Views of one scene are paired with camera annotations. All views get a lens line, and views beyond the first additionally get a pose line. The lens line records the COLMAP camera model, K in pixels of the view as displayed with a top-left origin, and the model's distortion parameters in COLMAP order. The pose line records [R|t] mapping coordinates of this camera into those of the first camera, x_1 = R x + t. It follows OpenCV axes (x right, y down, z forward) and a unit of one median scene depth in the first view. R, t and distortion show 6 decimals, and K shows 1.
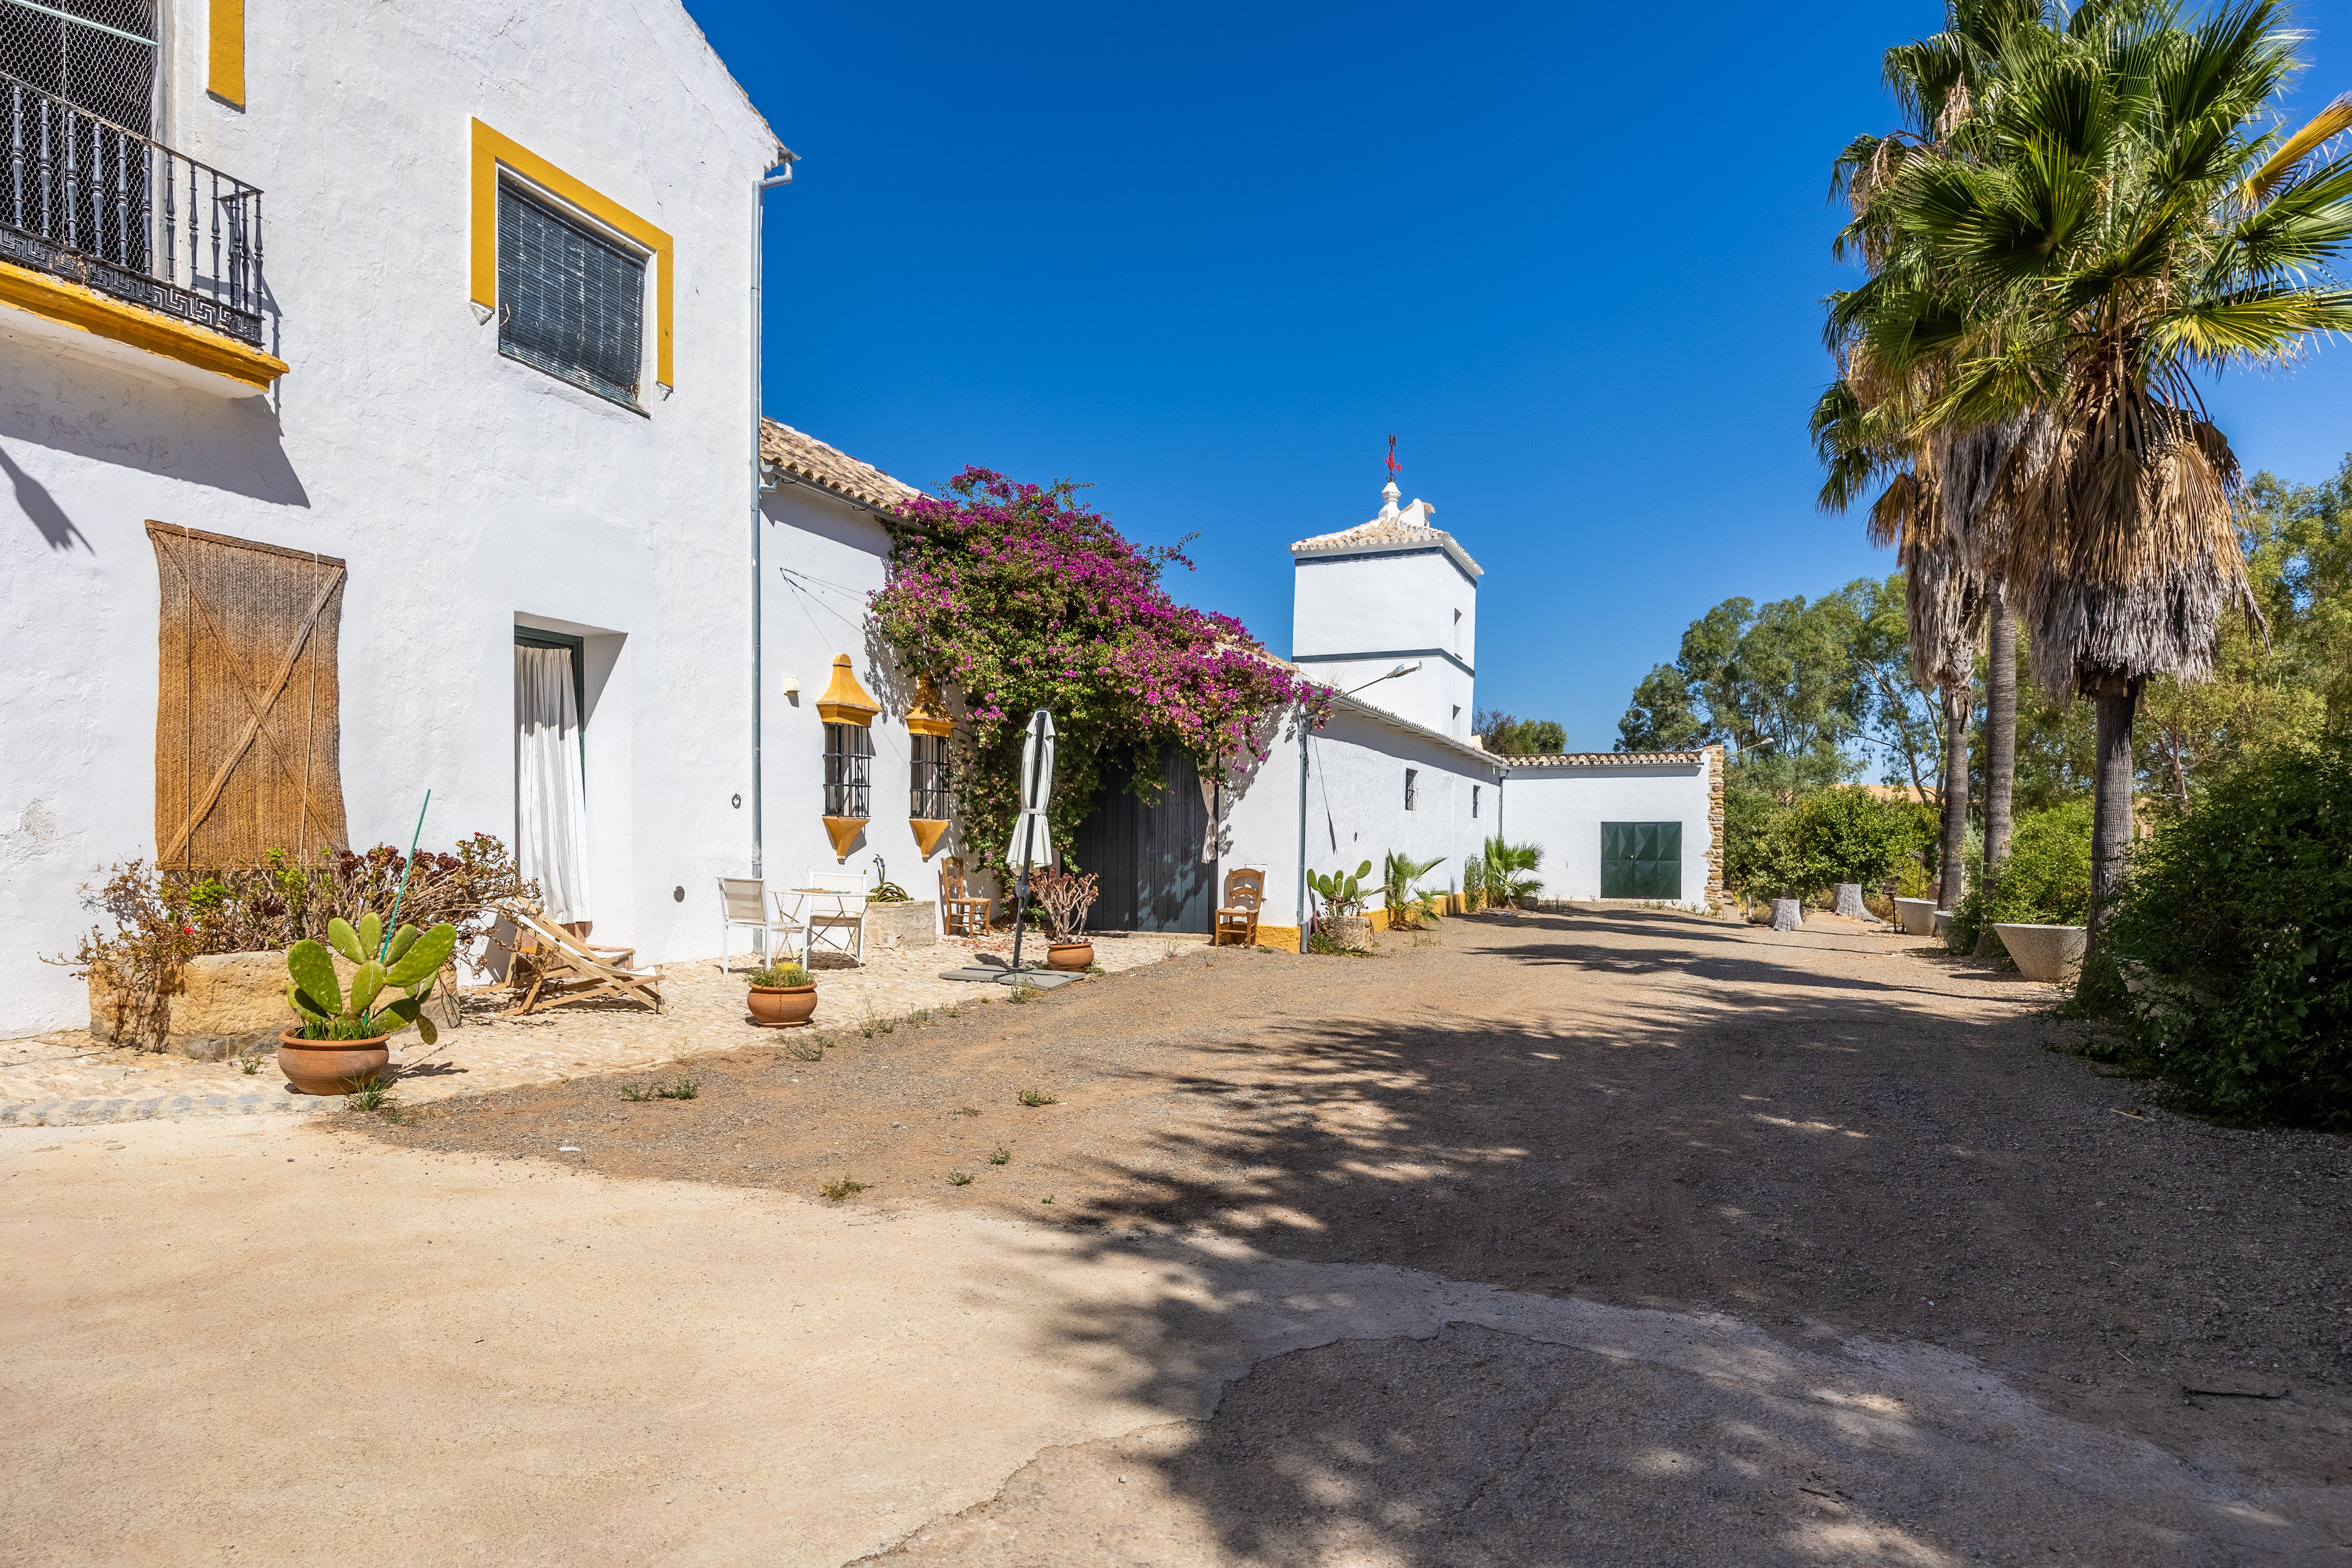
lens RADIAL K [[1290.0, 0, 1175.6], [0, 1290.0, 789.5], [0, 0, 1]] dist [0.001887, -0.001294]
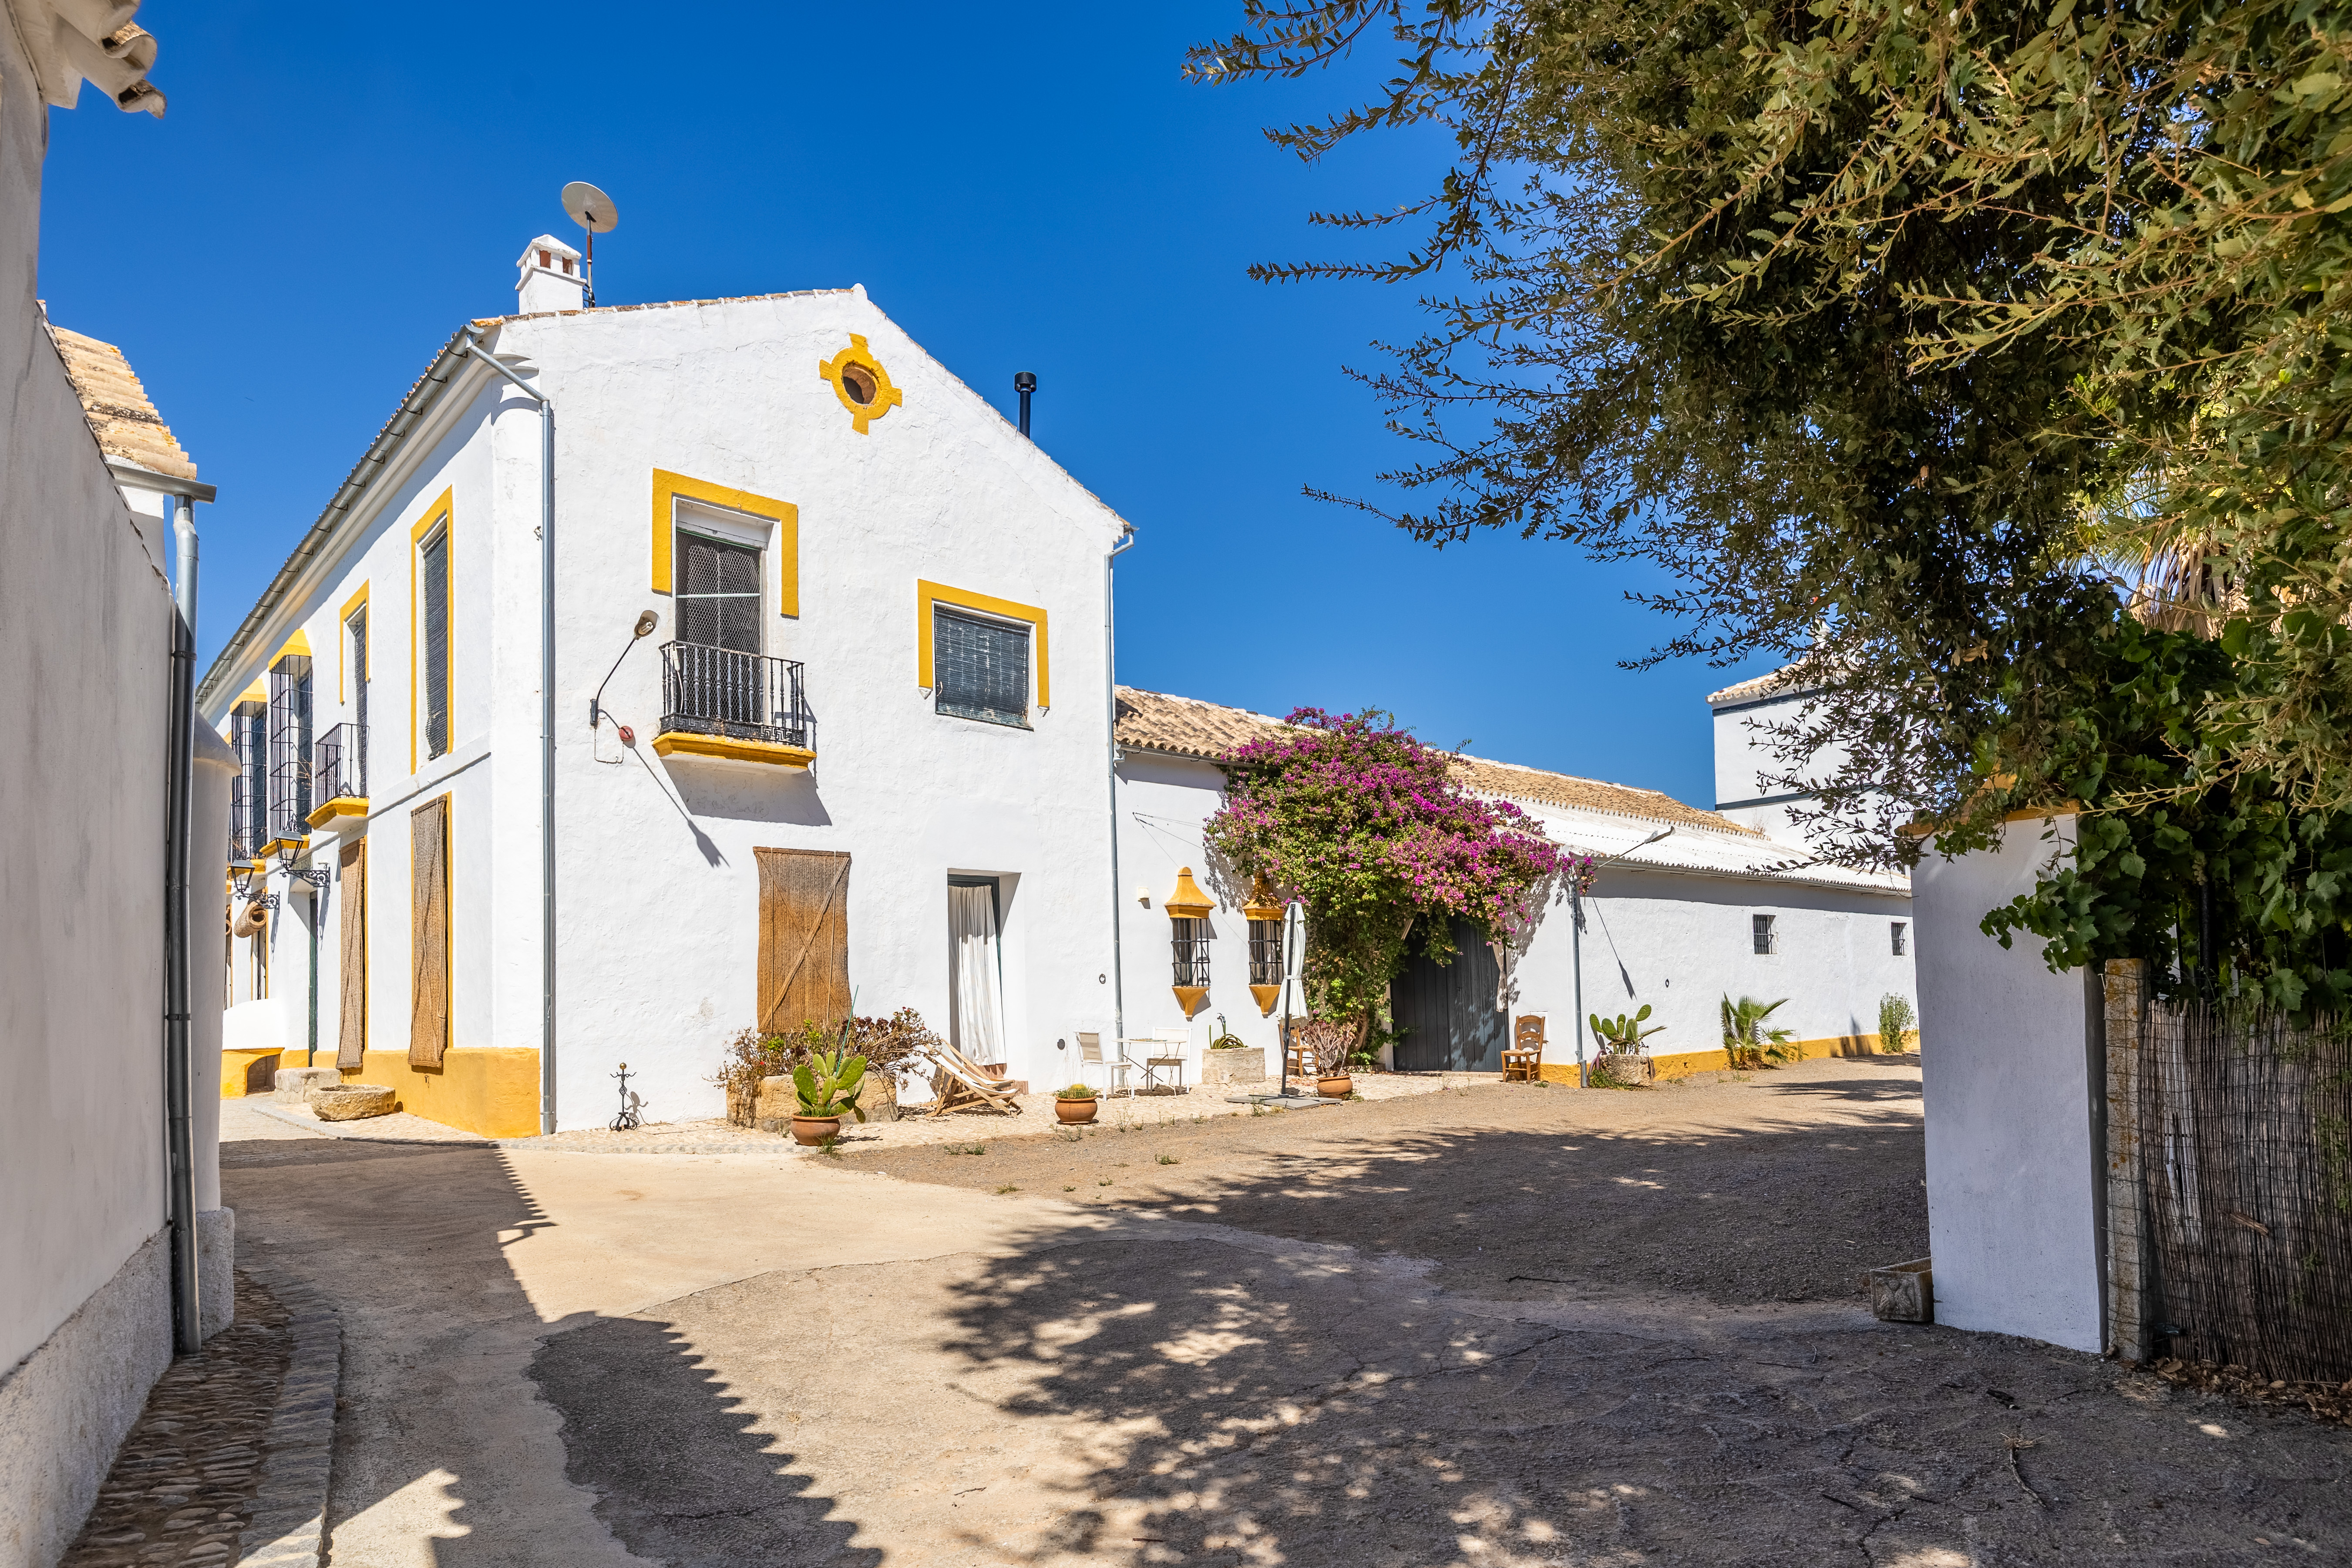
lens RADIAL K [[1290.0, 0, 1177.0], [0, 1290.0, 788.5], [0, 0, 1]] dist [0.001887, -0.001294]
pose [[0.904738, -0.104406, -0.412976, 0.417521], [0.052754, 0.989497, -0.134585, -0.003603], [0.422690, 0.099978, 0.900743, -0.340118]]
